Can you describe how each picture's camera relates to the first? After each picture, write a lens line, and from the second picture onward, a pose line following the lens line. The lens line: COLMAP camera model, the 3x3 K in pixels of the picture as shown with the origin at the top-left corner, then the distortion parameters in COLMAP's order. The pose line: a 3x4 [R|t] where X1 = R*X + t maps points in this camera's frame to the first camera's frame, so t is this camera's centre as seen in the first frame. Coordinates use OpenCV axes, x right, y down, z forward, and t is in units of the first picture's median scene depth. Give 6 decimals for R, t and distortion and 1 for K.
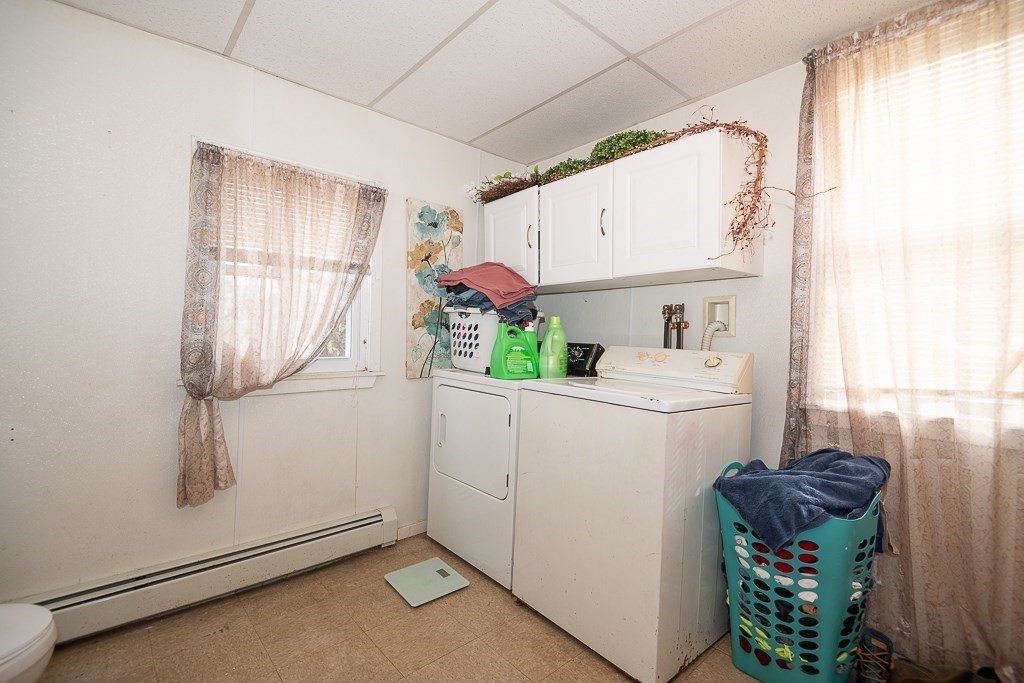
lens RADIAL K [[457.4, 0, 510.9], [0, 457.4, 338.8], [0, 0, 1]] dist [0.035705, -0.024877]
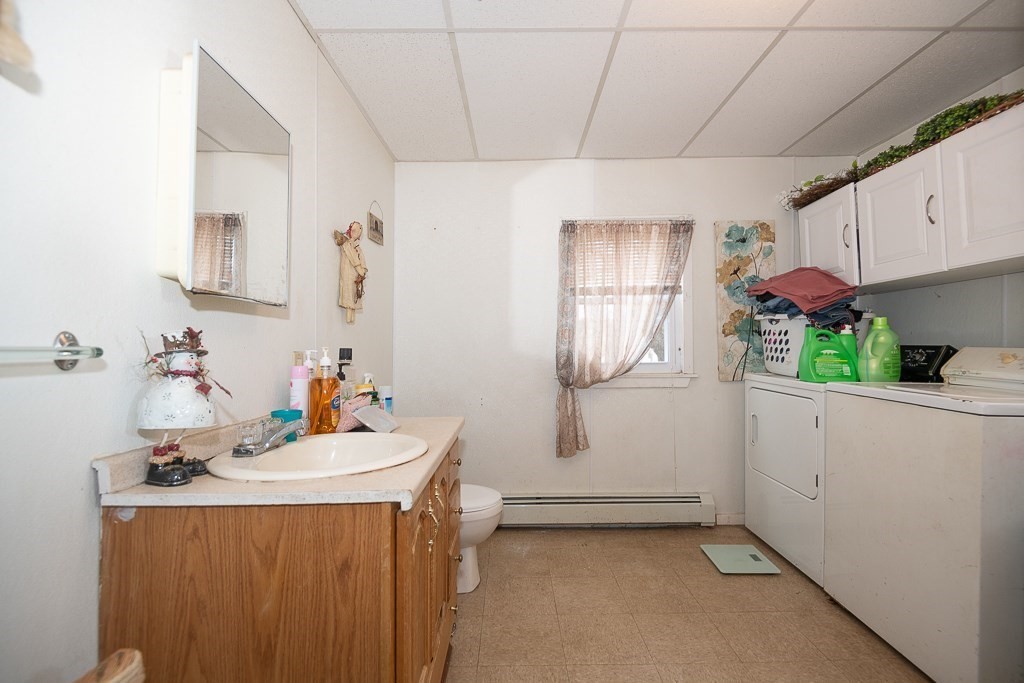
lens RADIAL K [[457.4, 0, 510.9], [0, 457.4, 338.8], [0, 0, 1]] dist [0.035705, -0.024877]
pose [[0.746886, -0.036846, -0.663930, 0.161434], [0.018662, 0.999232, -0.034461, 0.013886], [0.664690, 0.013348, 0.747000, -0.206425]]
